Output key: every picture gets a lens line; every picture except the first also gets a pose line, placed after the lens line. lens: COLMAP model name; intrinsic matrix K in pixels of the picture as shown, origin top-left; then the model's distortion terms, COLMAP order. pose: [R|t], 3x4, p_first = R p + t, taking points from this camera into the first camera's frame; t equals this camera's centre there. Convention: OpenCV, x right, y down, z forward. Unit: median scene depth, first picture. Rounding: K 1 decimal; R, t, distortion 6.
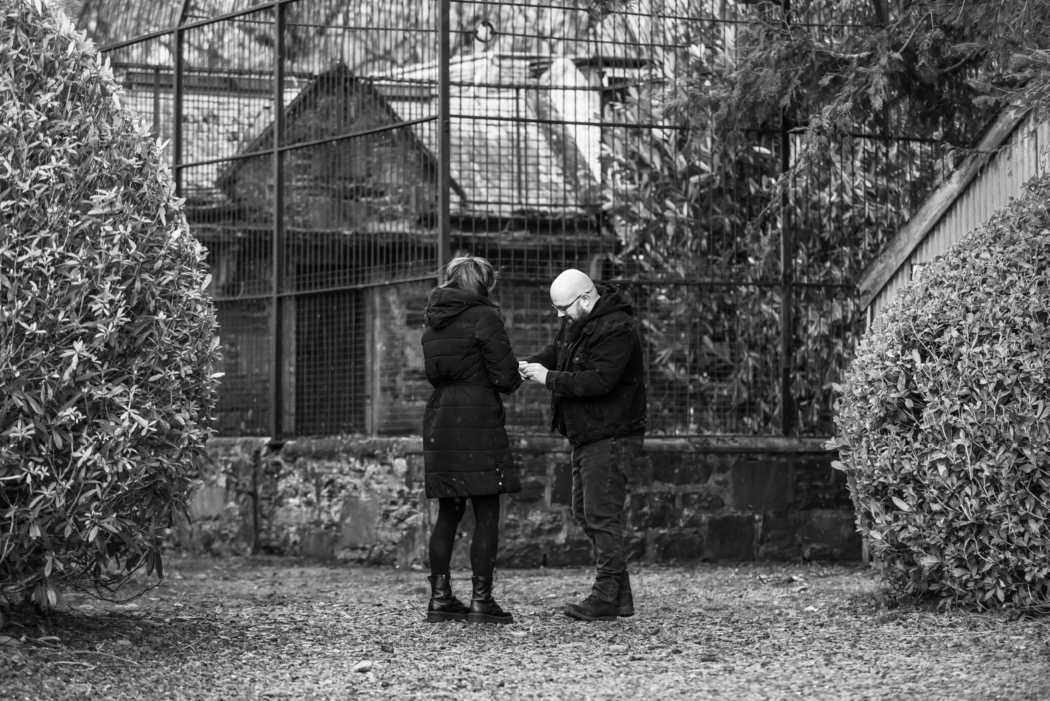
lens RADIAL K [[3782.7, 0, 460.3], [0, 3782.7, 427.1], [0, 0, 1]] dist [-0.040649, 0.000000]
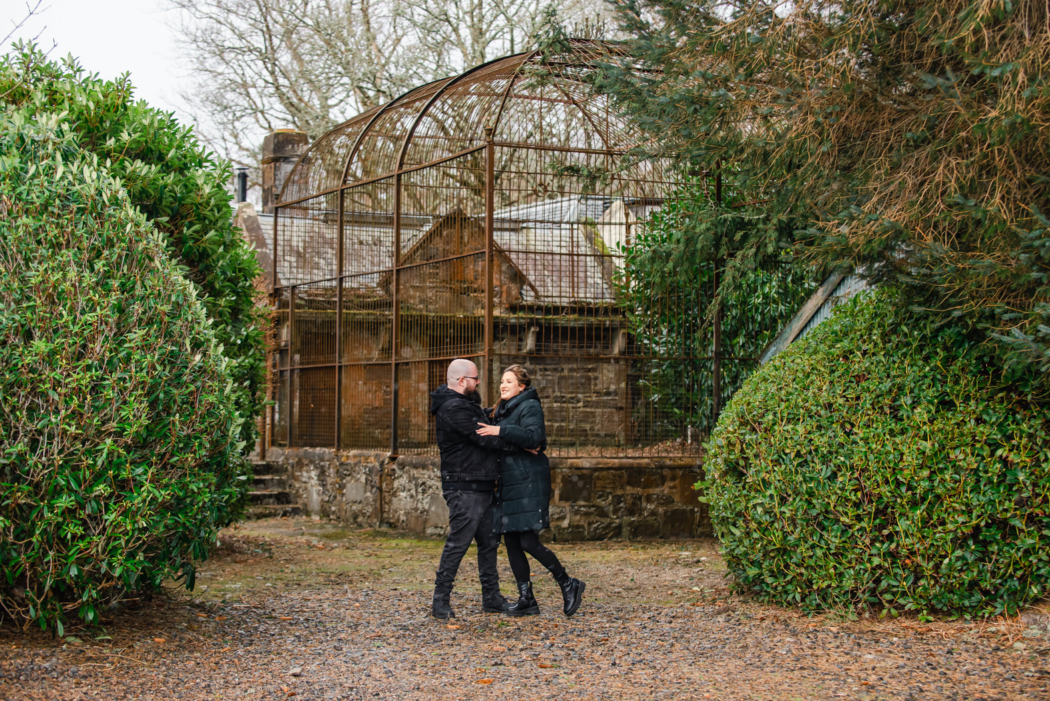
lens RADIAL K [[2143.0, 0, 561.0], [0, 2143.0, 396.3], [0, 0, 1]] dist [0.062378, 0.000000]
pose [[0.997998, 0.007693, -0.062779, 0.100547], [-0.007074, 0.999924, 0.010066, -0.039850], [0.062852, -0.009601, 0.997977, 0.163839]]
